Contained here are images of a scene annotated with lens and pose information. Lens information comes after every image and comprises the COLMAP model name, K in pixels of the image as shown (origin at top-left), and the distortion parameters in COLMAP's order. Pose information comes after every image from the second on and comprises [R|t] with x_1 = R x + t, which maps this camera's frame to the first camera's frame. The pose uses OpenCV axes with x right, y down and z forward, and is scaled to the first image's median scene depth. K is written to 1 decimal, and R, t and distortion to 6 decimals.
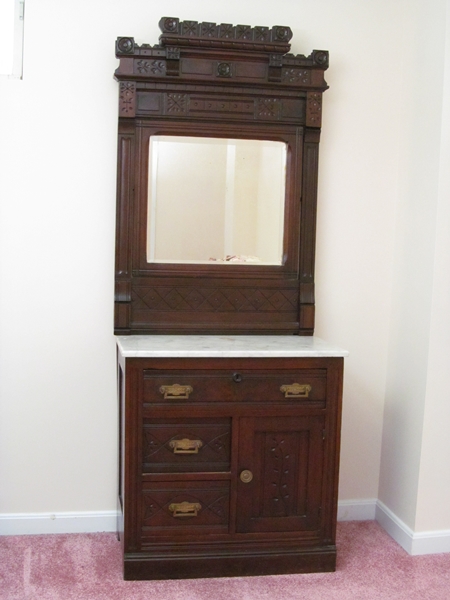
lens RADIAL K [[888.7, 0, 221.8], [0, 888.7, 299.6], [0, 0, 1]] dist [-0.134521, 0.000000]
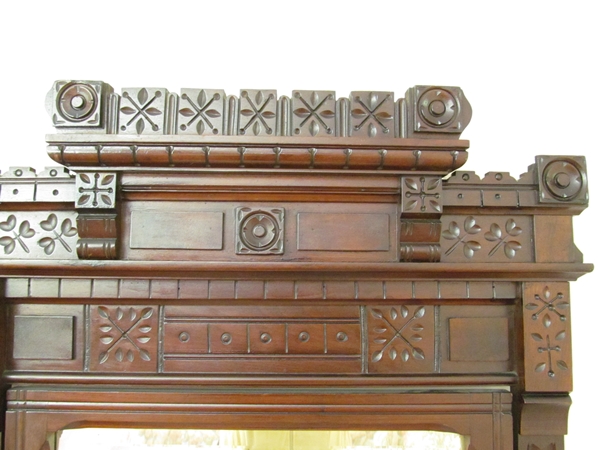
lens RADIAL K [[487.7, 0, 302.6], [0, 487.7, 225.3], [0, 0, 1]] dist [-0.050931, -0.004575]
pose [[0.984700, -0.036000, -0.170498, 0.048464], [0.005948, 0.984801, -0.173587, -0.229893], [0.174155, 0.169917, 0.969947, 0.820438]]
